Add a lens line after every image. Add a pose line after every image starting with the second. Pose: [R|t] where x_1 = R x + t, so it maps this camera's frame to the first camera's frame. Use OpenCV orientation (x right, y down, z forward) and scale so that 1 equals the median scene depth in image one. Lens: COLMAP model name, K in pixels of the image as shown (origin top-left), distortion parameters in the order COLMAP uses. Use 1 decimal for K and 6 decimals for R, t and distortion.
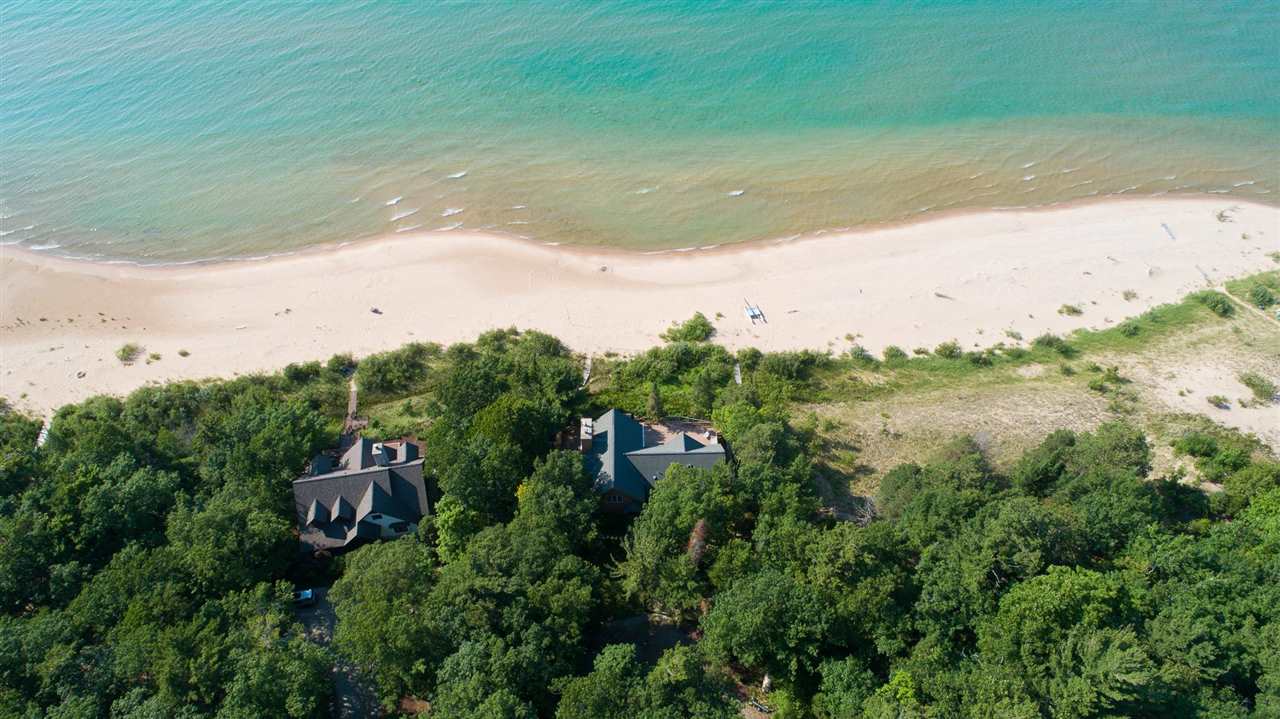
lens RADIAL K [[855.2, 0, 643.8], [0, 855.2, 366.2], [0, 0, 1]] dist [-0.020073, 0.012369]
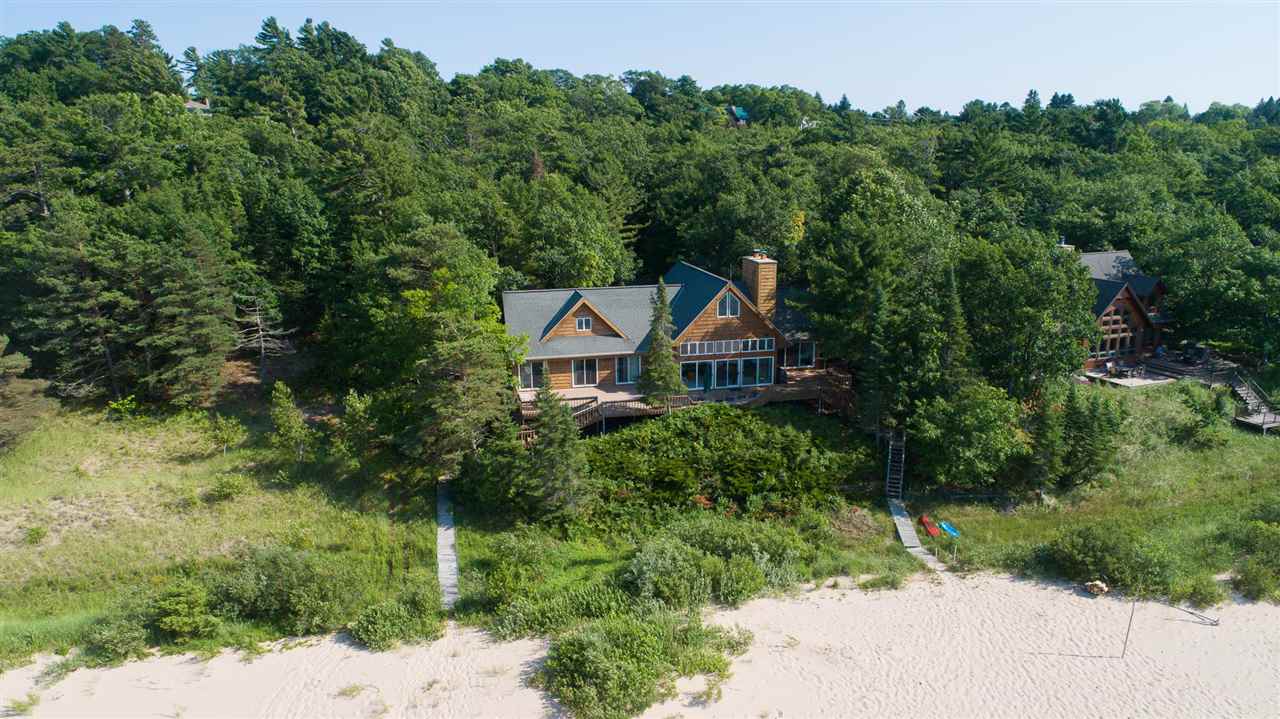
lens RADIAL K [[855.2, 0, 636.8], [0, 855.2, 362.1], [0, 0, 1]] dist [-0.020073, 0.012369]
pose [[-0.979784, 0.063203, -0.189814, 0.095304], [-0.139885, 0.461866, 0.875849, -0.295862], [0.143025, 0.884695, -0.443687, 1.057157]]
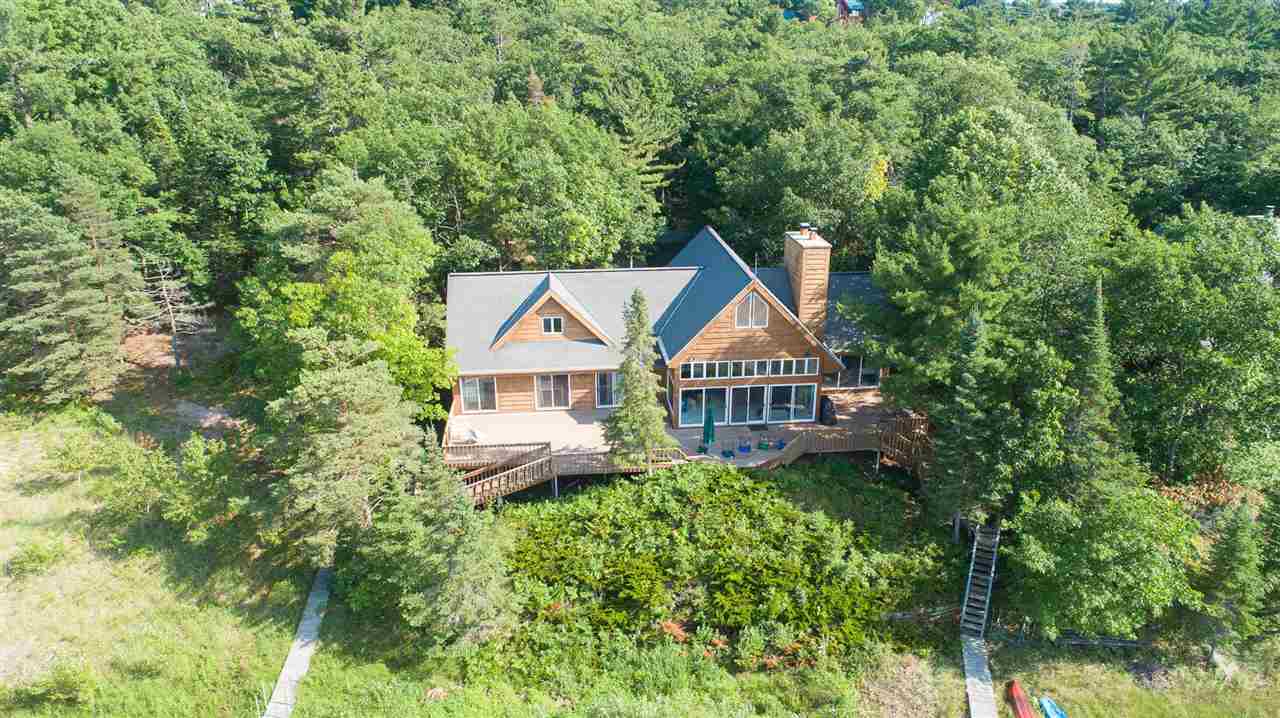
lens RADIAL K [[855.2, 0, 637.5], [0, 855.2, 358.4], [0, 0, 1]] dist [-0.020073, 0.012369]
pose [[-0.997310, 0.037593, -0.062919, 0.027468], [-0.045611, 0.353654, 0.934264, -0.211356], [0.057374, 0.934621, -0.350988, 0.967351]]
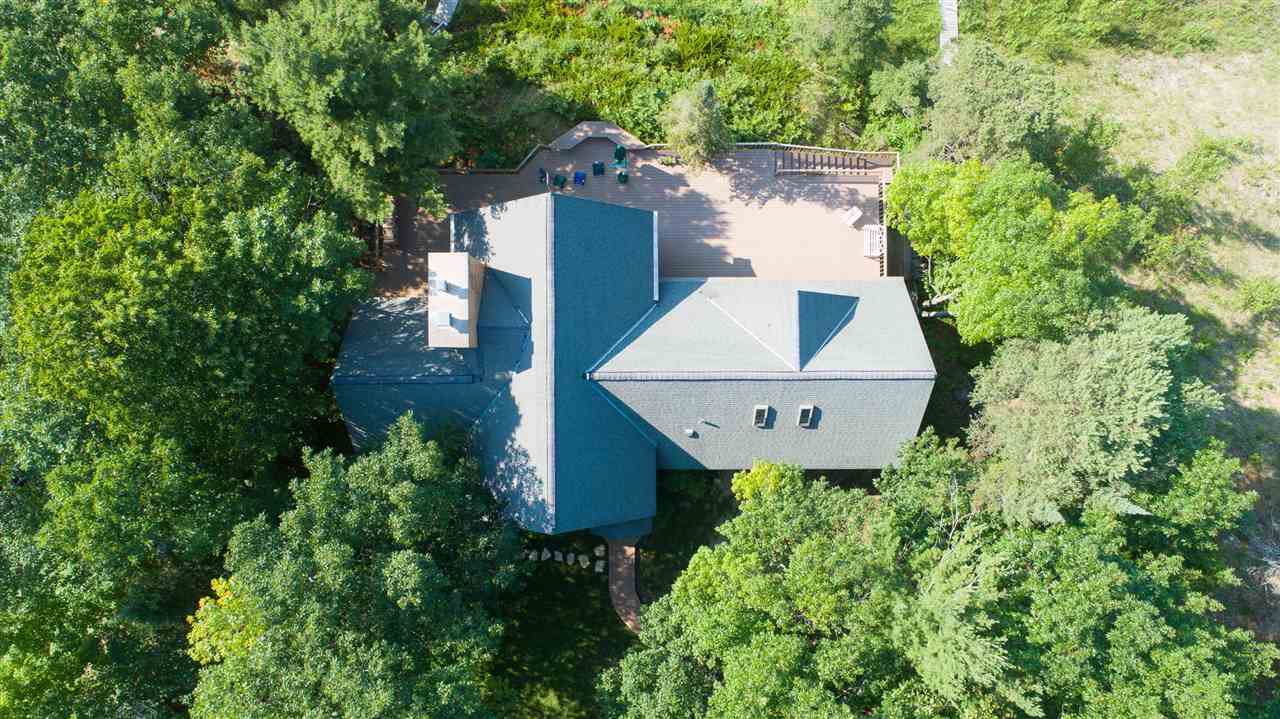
lens RADIAL K [[855.2, 0, 640.0], [0, 855.2, 362.3], [0, 0, 1]] dist [-0.020073, 0.012369]
pose [[0.999700, 0.017416, 0.017237, -0.009226], [-0.024441, 0.759243, 0.650348, -0.073112], [-0.001761, -0.650574, 0.759440, 0.641285]]
